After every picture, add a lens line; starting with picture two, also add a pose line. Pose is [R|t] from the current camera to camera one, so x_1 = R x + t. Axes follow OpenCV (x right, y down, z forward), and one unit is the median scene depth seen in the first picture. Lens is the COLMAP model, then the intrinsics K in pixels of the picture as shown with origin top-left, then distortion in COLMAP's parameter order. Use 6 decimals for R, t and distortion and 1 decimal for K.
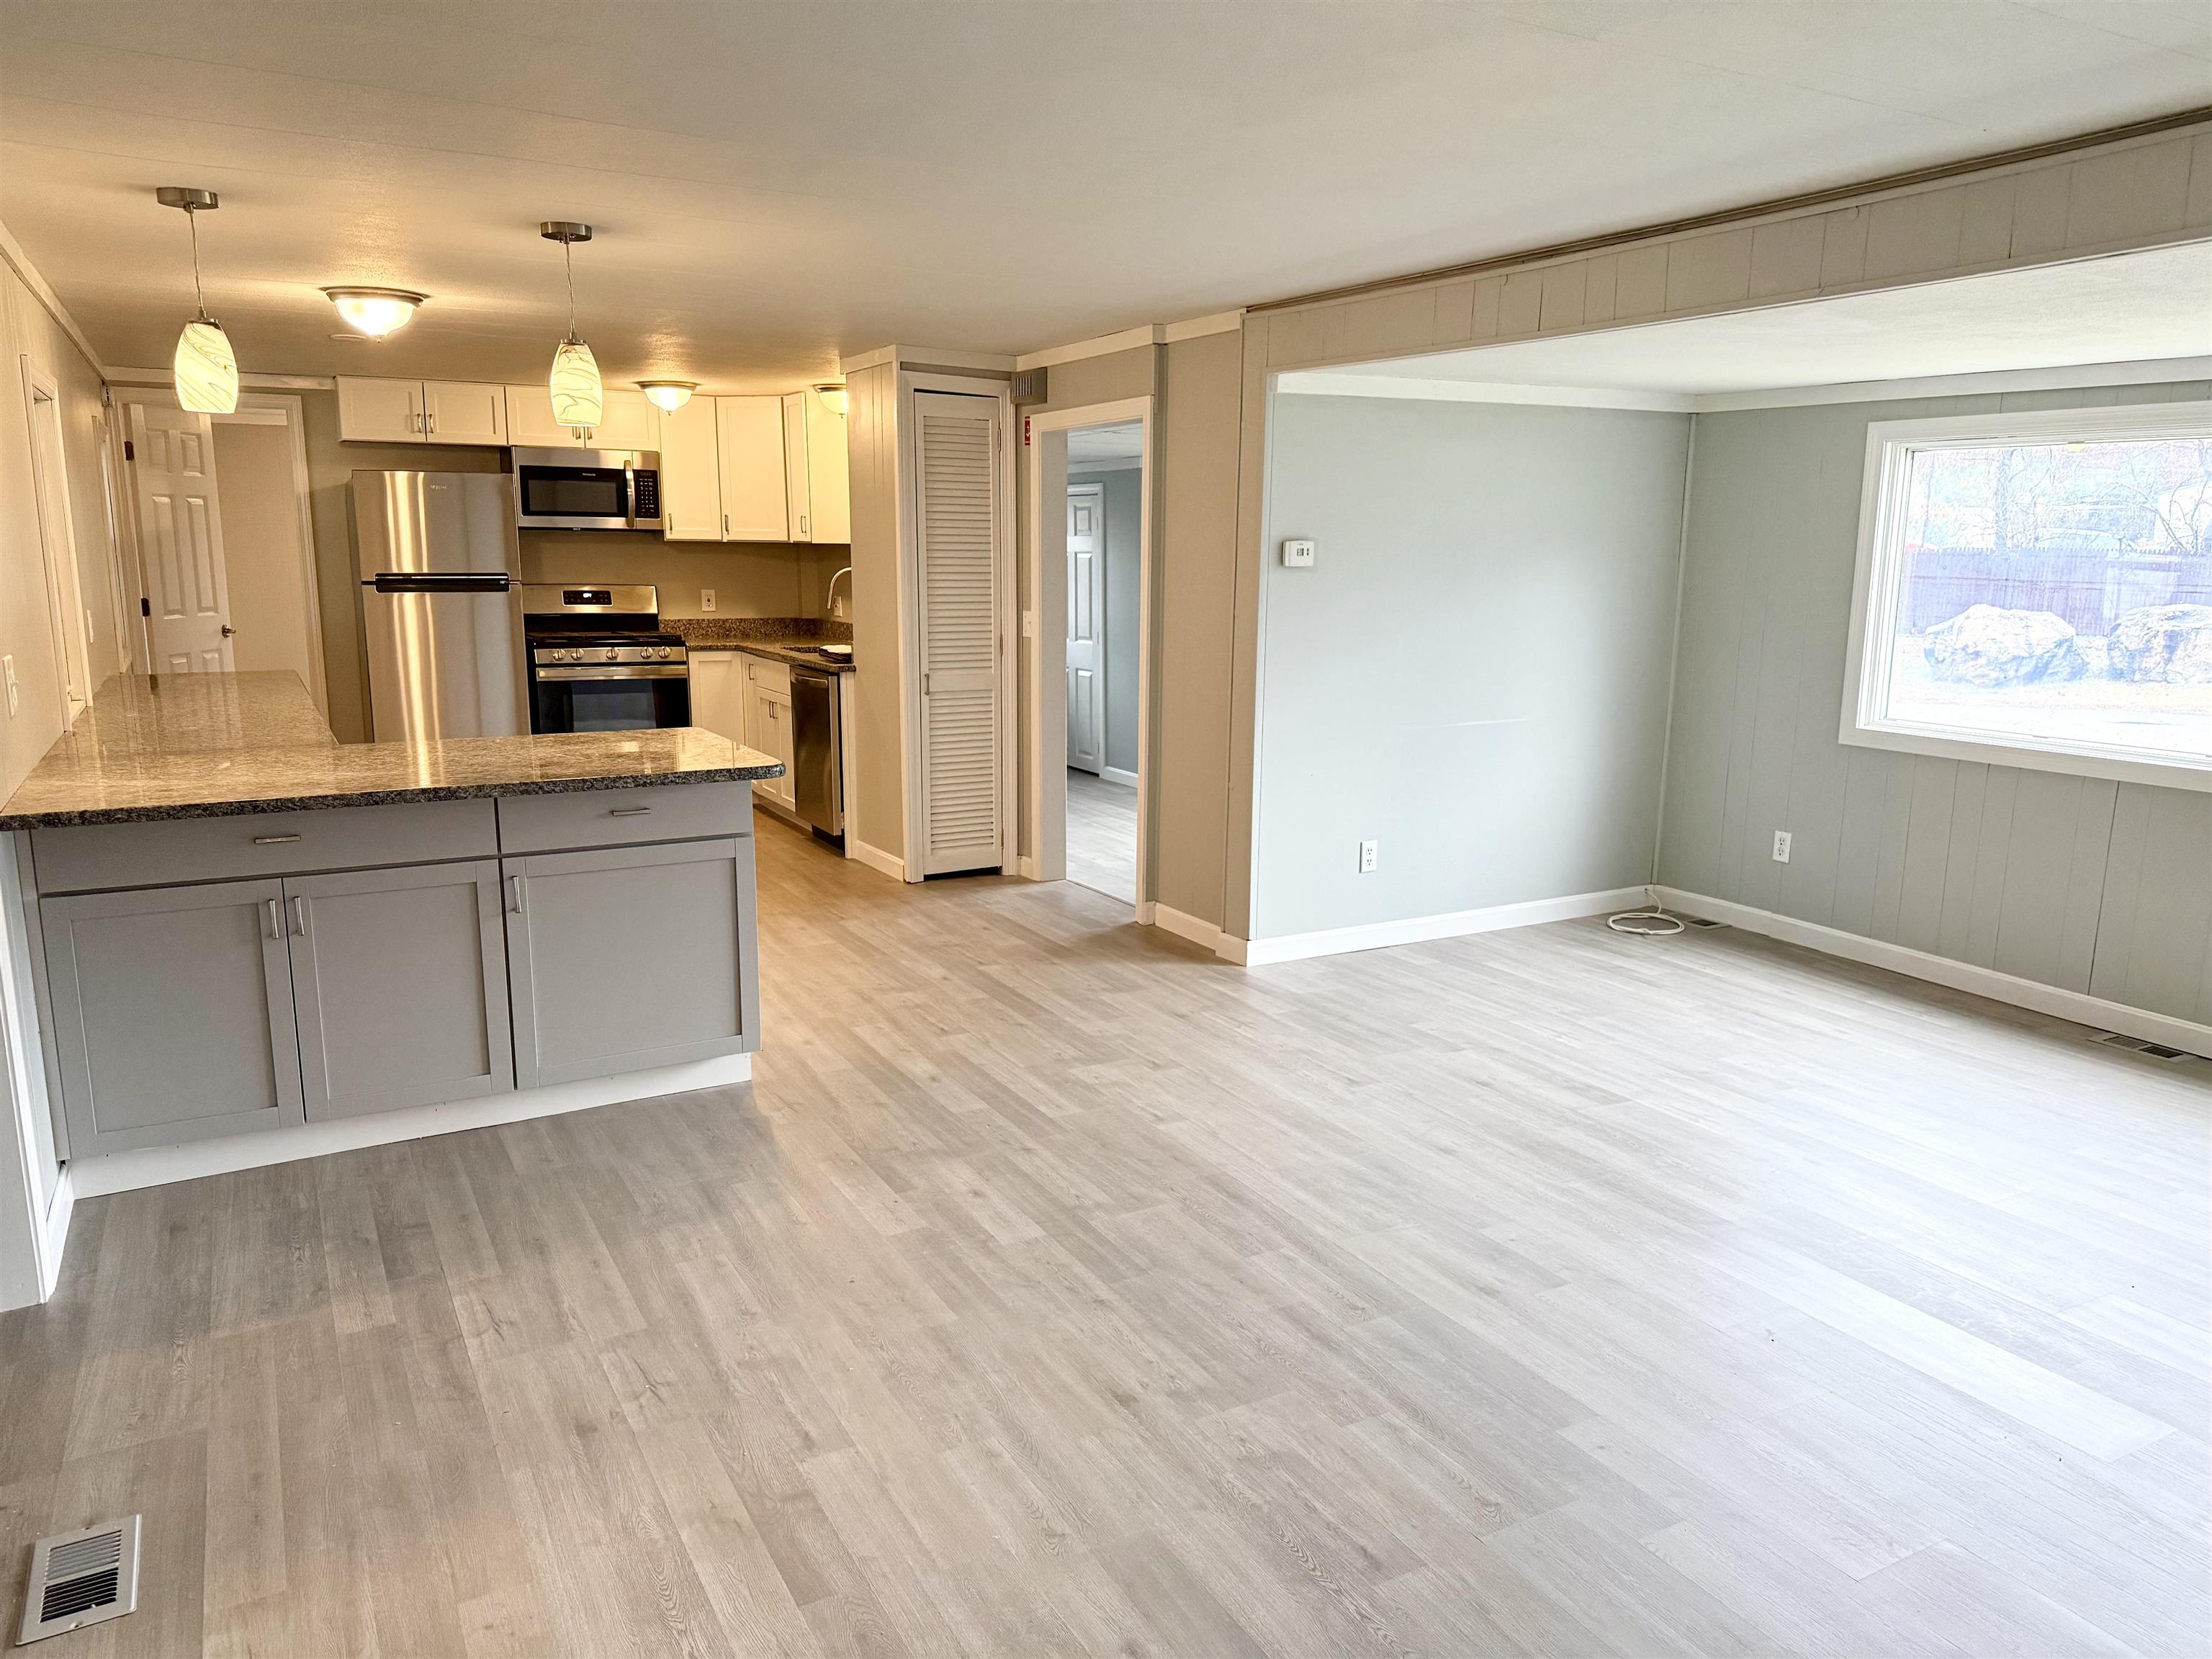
lens RADIAL K [[1556.4, 0, 1122.6], [0, 1556.4, 861.8], [0, 0, 1]] dist [0.063986, -0.081723]
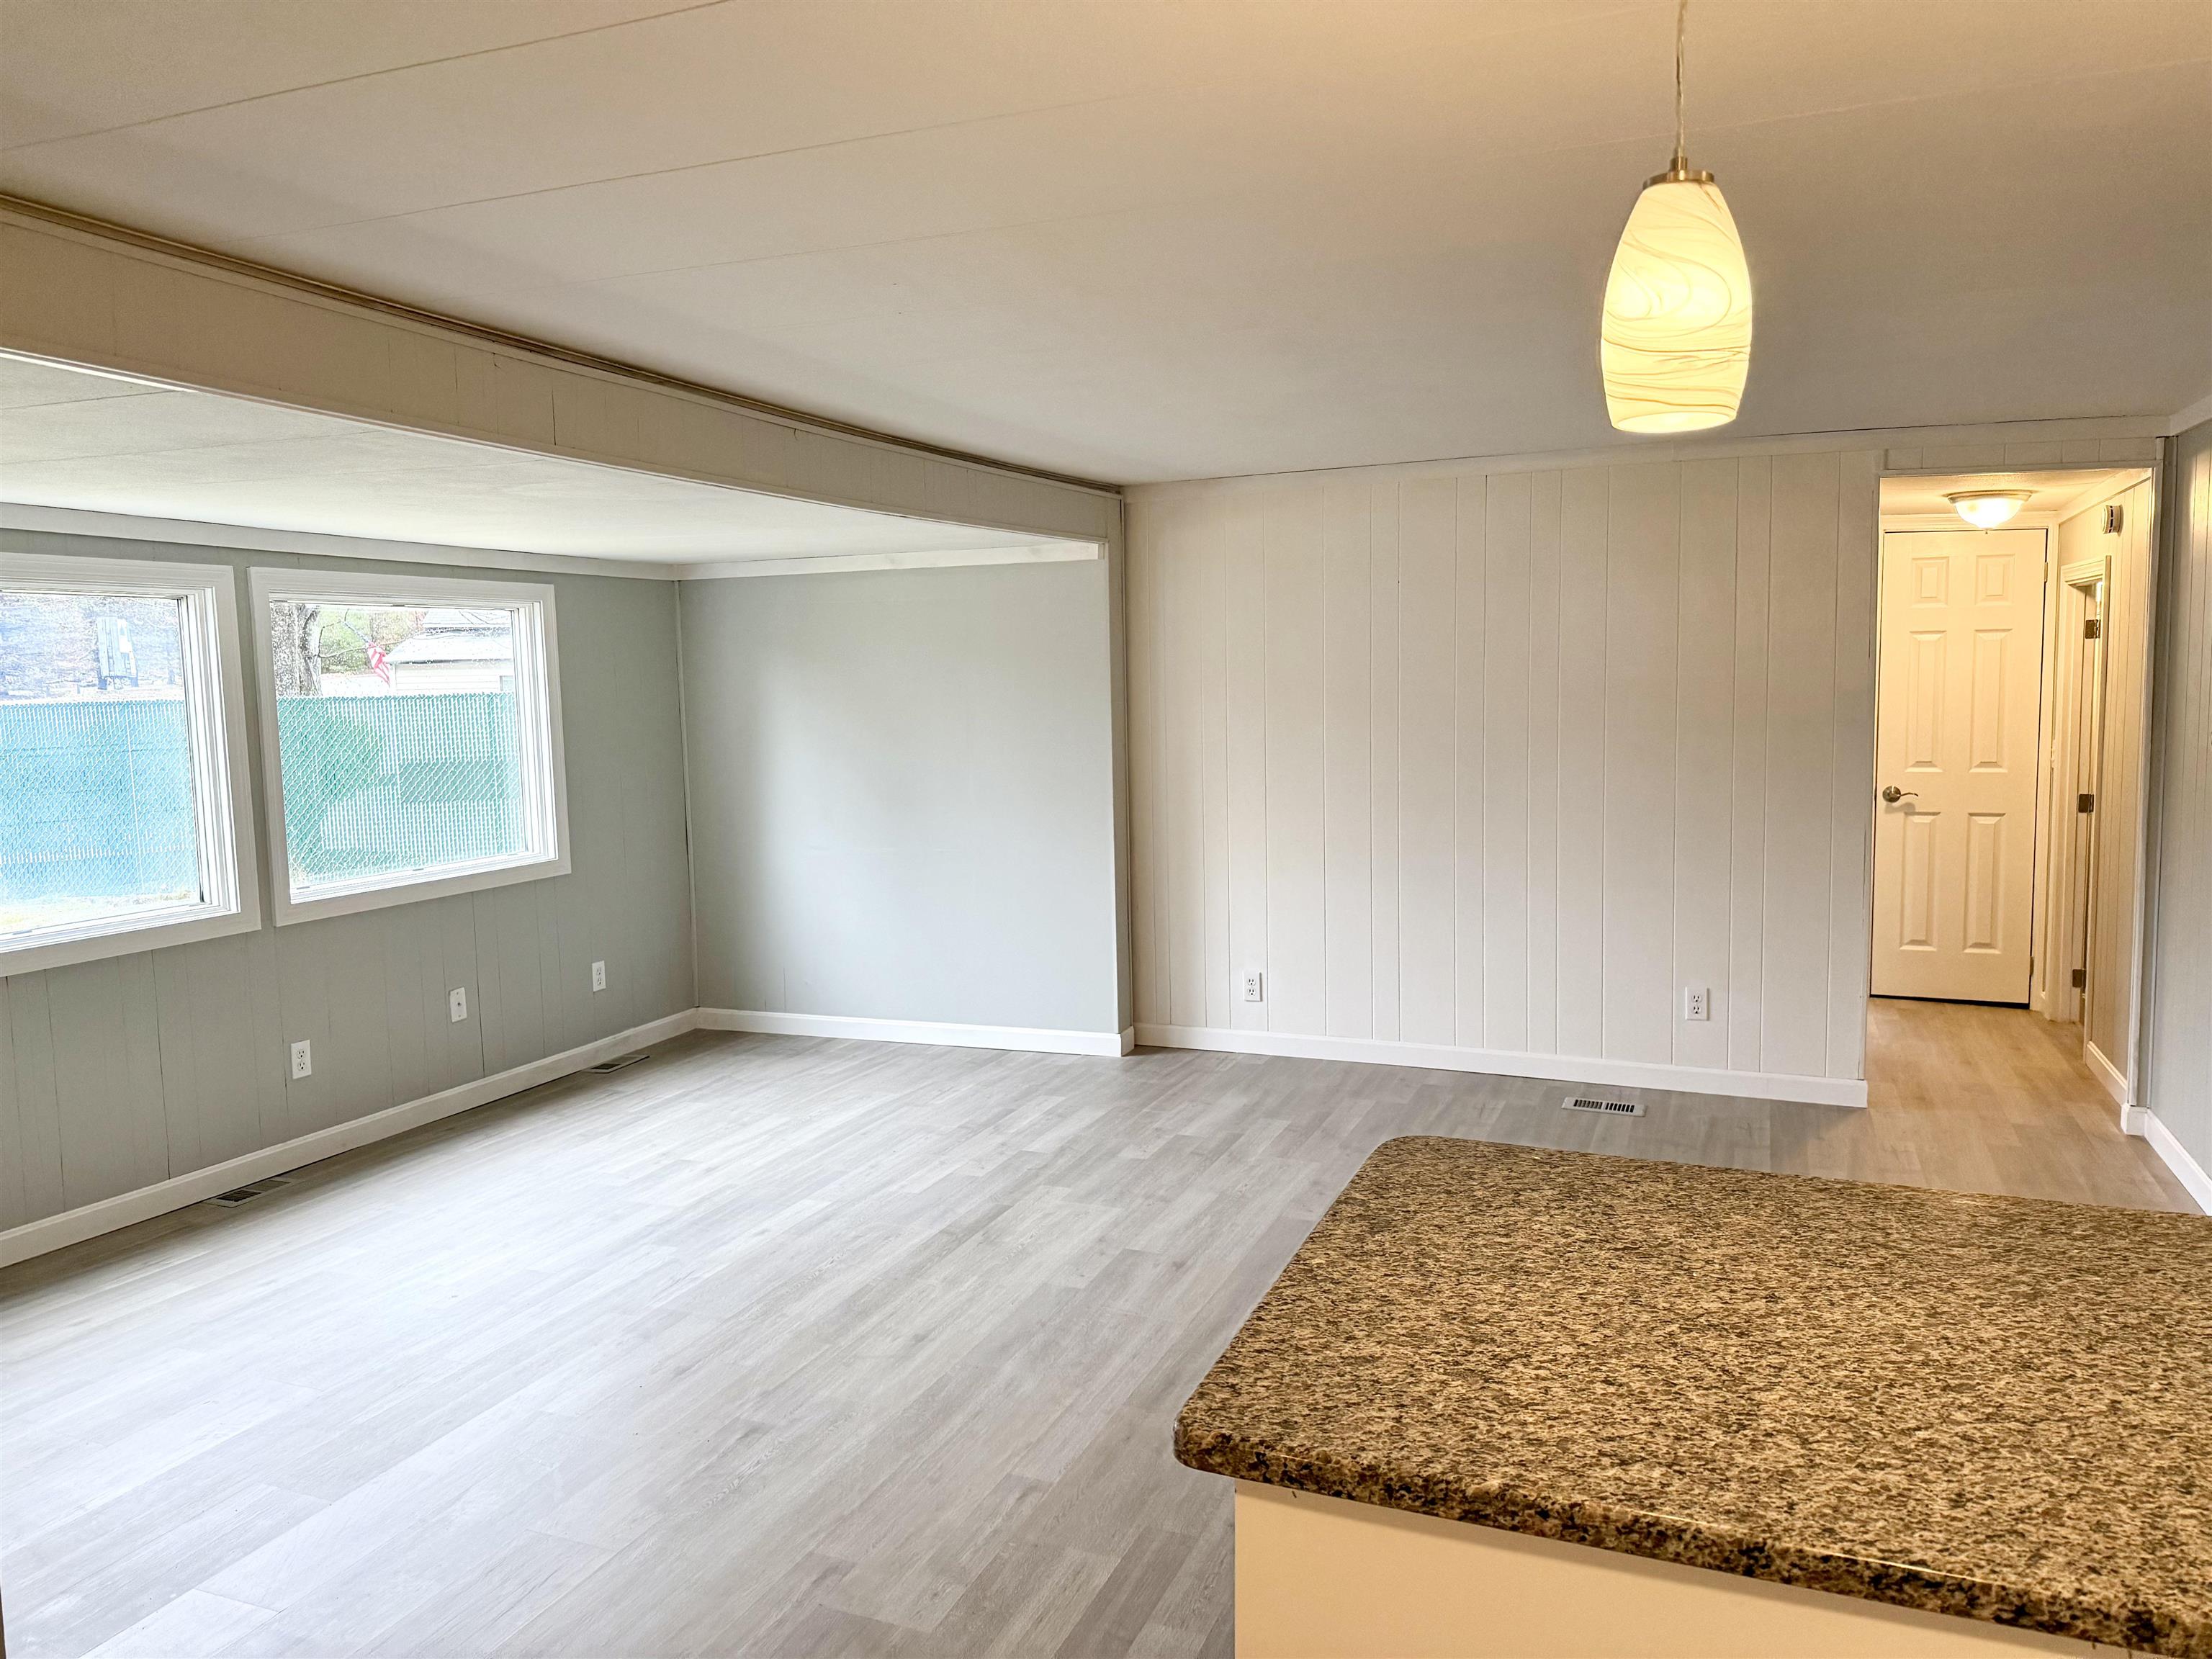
lens RADIAL K [[1556.4, 0, 1100.4], [0, 1556.4, 812.5], [0, 0, 1]] dist [0.063986, -0.081723]
pose [[-0.618052, -0.070750, 0.782947, -0.328863], [0.171875, 0.959687, 0.222397, -0.176447], [-0.767119, 0.272022, -0.580976, 0.794877]]
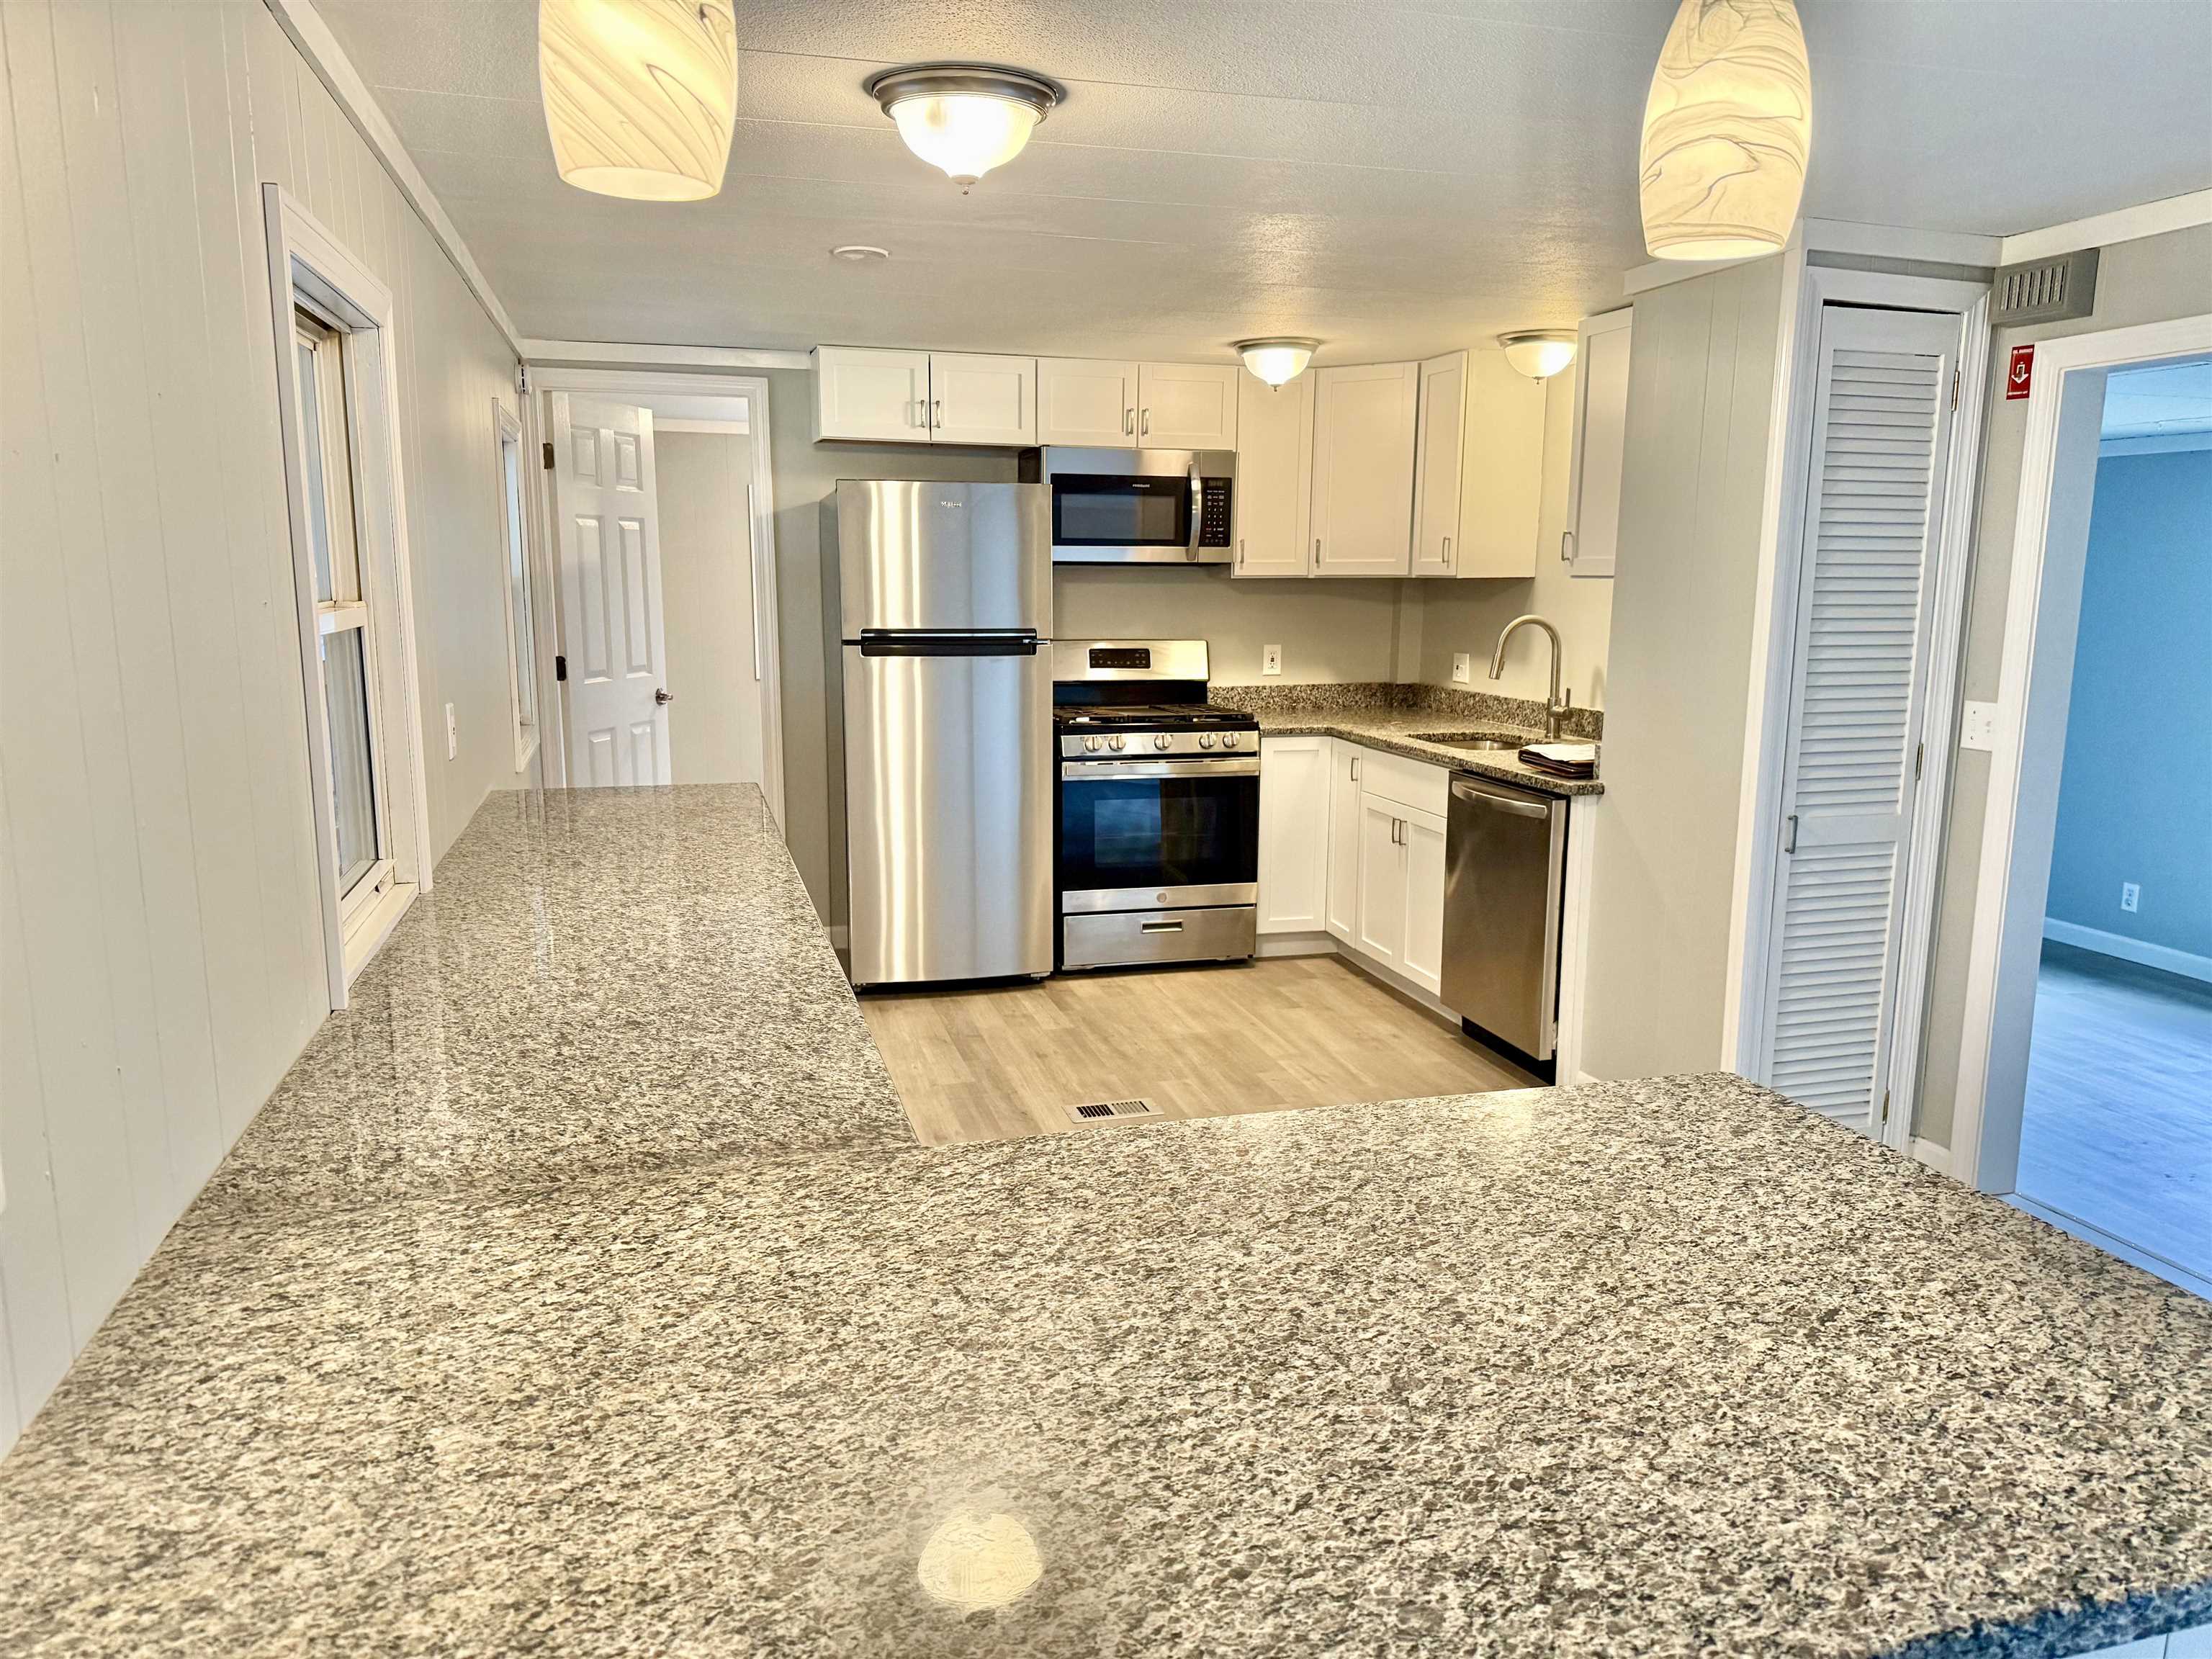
lens RADIAL K [[1556.4, 0, 1111.1], [0, 1556.4, 847.2], [0, 0, 1]] dist [0.063986, -0.081723]
pose [[0.972565, 0.038503, -0.229422, -0.232388], [-0.044112, 0.998839, -0.019370, -0.088689], [0.228410, 0.028959, 0.973134, 0.405718]]
